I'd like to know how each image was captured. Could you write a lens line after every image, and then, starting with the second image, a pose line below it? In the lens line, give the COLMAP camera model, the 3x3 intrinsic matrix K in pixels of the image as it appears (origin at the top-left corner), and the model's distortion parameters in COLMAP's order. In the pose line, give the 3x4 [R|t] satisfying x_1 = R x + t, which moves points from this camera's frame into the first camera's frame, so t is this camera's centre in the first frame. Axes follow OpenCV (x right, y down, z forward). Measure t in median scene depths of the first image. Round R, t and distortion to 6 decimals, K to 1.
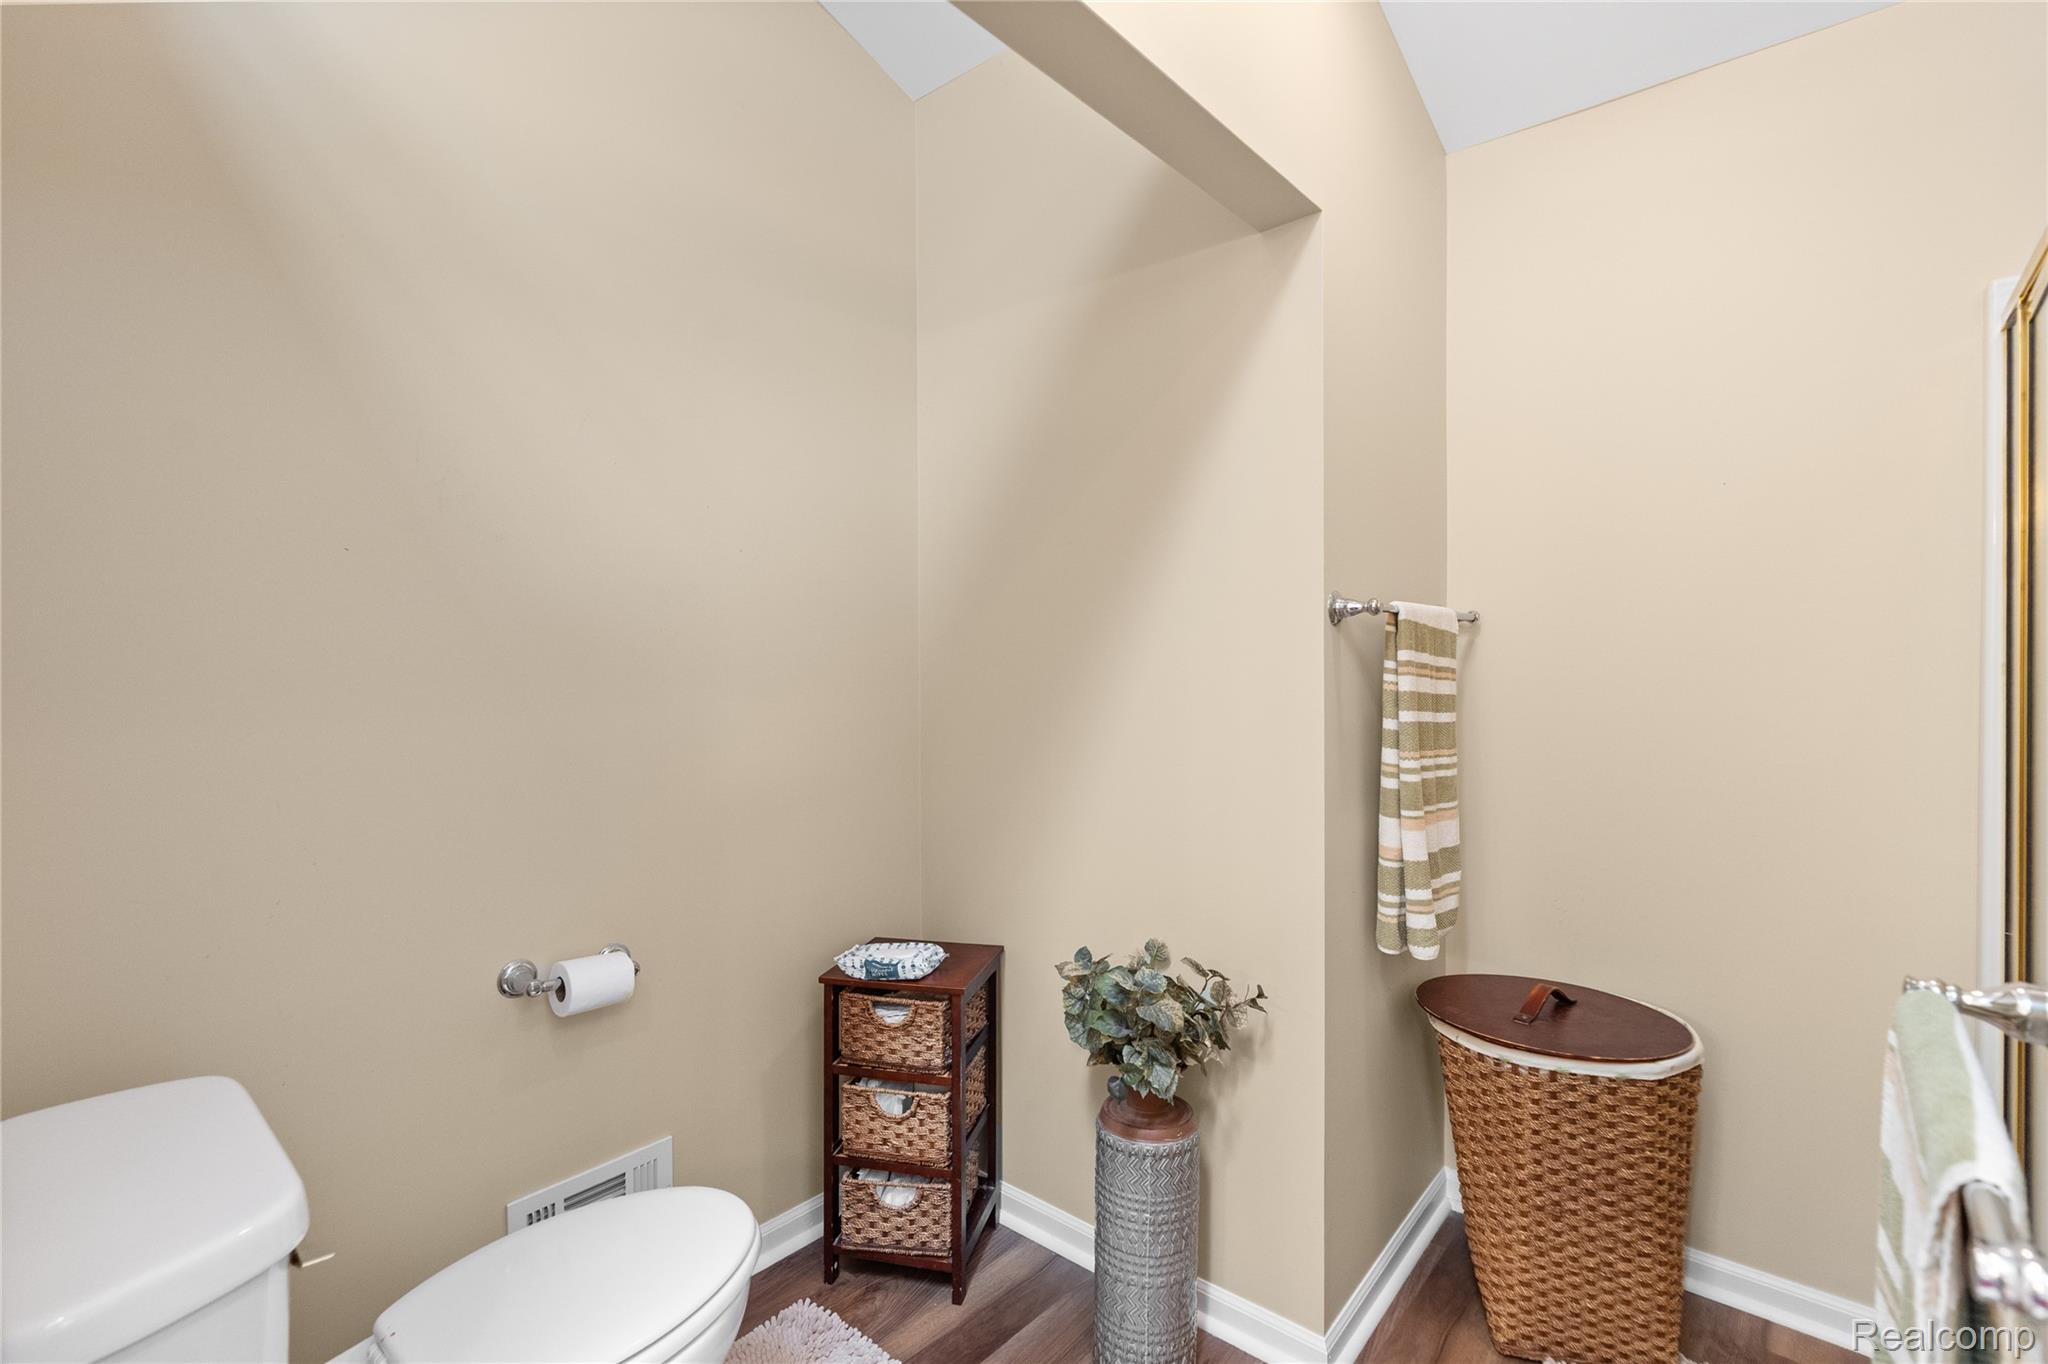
lens RADIAL K [[958.0, 0, 1020.1], [0, 958.0, 661.2], [0, 0, 1]] dist [-0.003257, 0.000659]
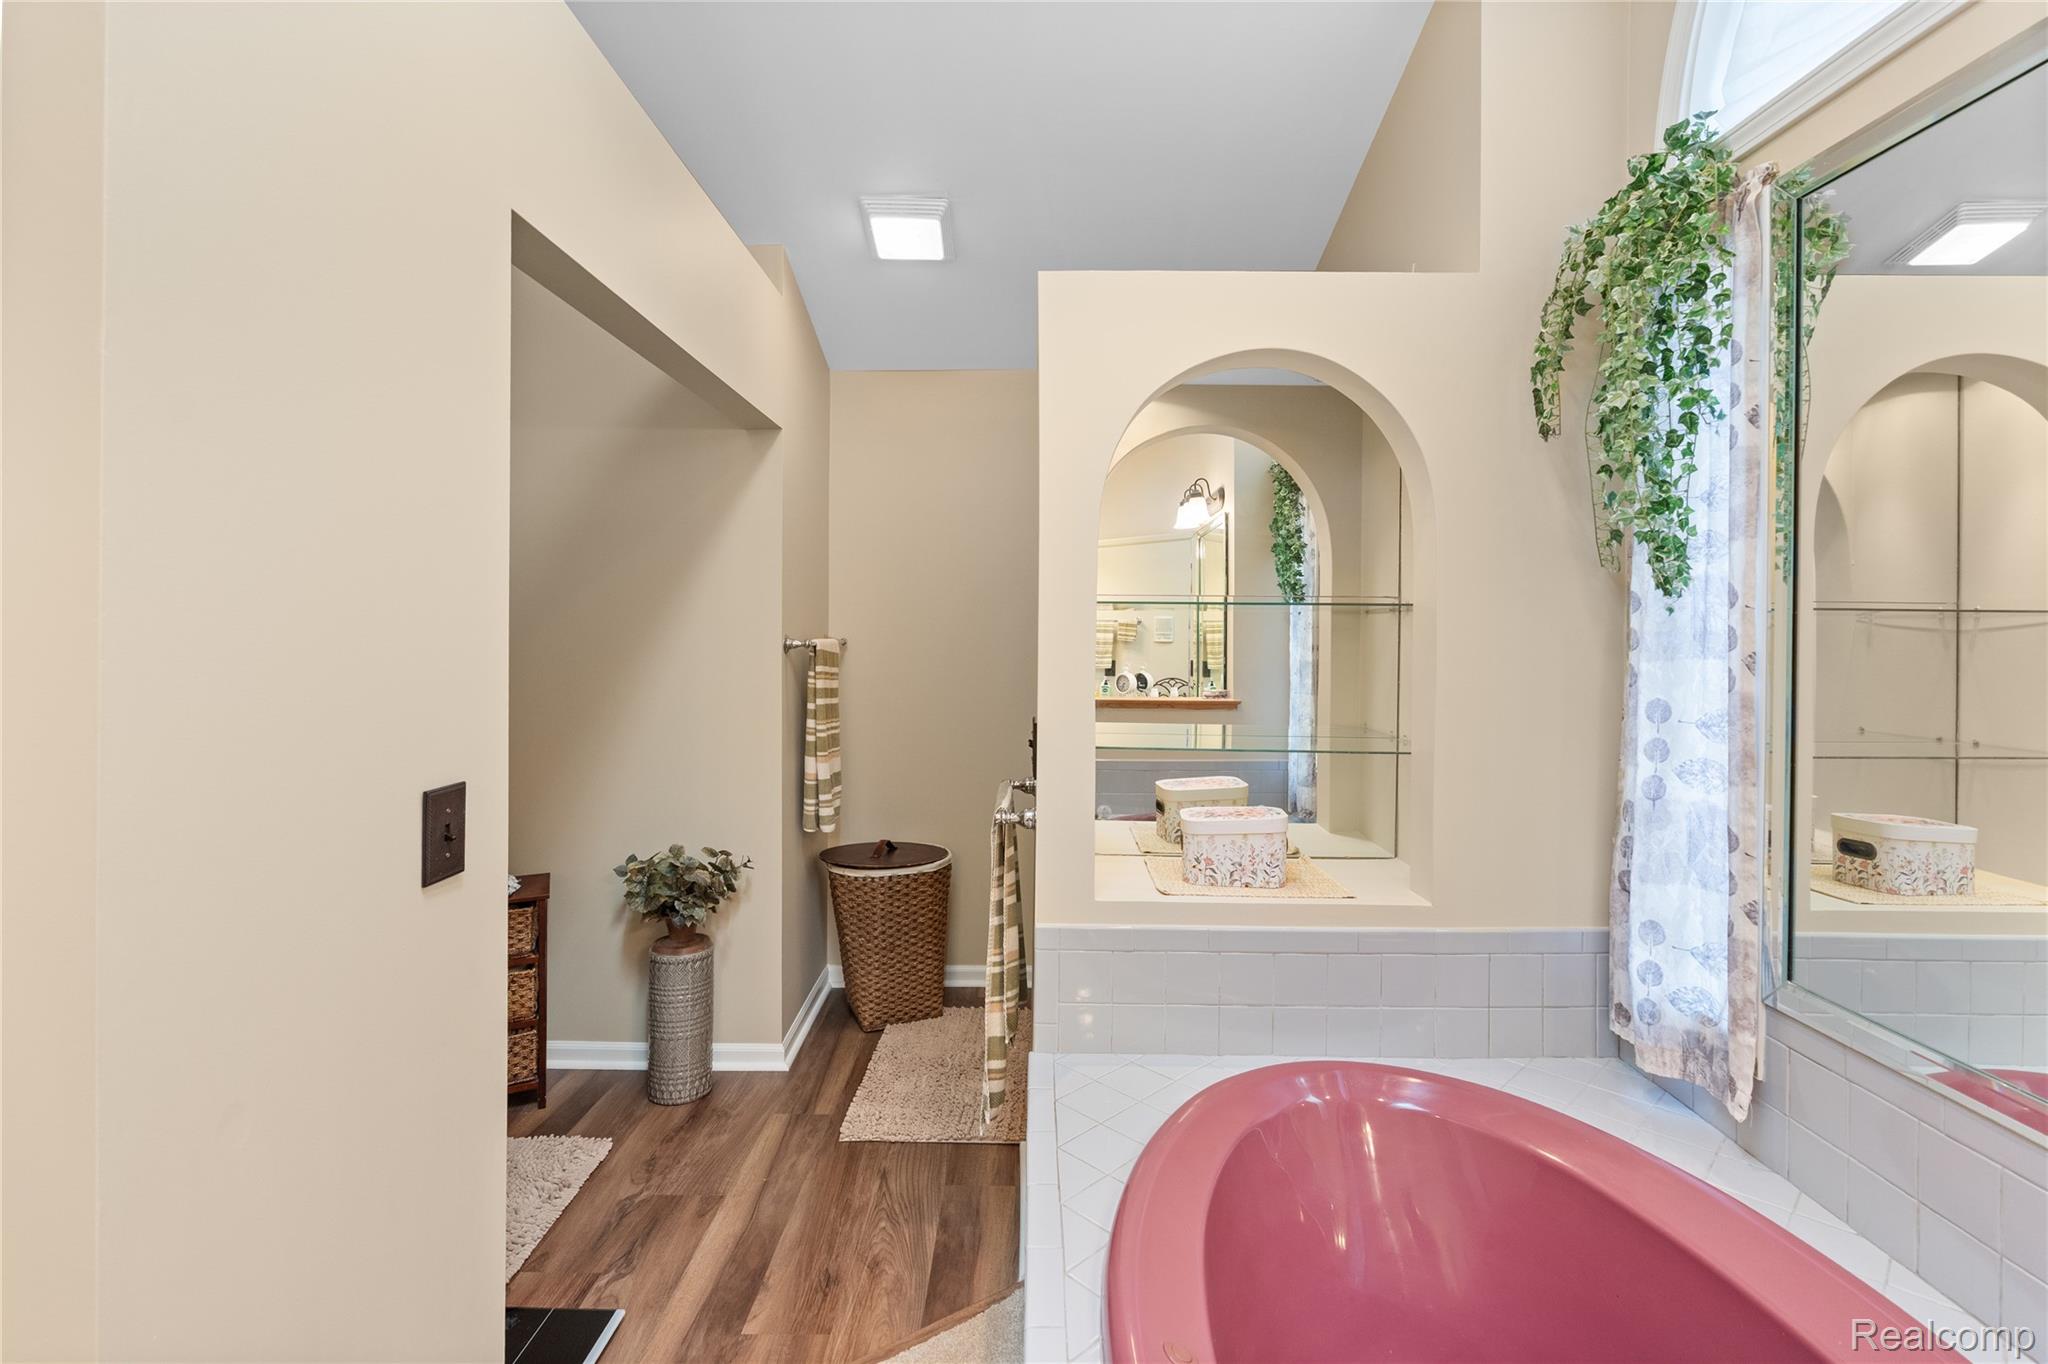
lens RADIAL K [[931.3, 0, 1025.0], [0, 931.3, 653.9], [0, 0, 1]] dist [-0.010842, 0.004325]
pose [[0.768524, -0.009897, 0.639745, -0.433381], [0.000879, 0.999896, 0.014412, -0.058446], [-0.639821, -0.010513, 0.768452, -0.622484]]
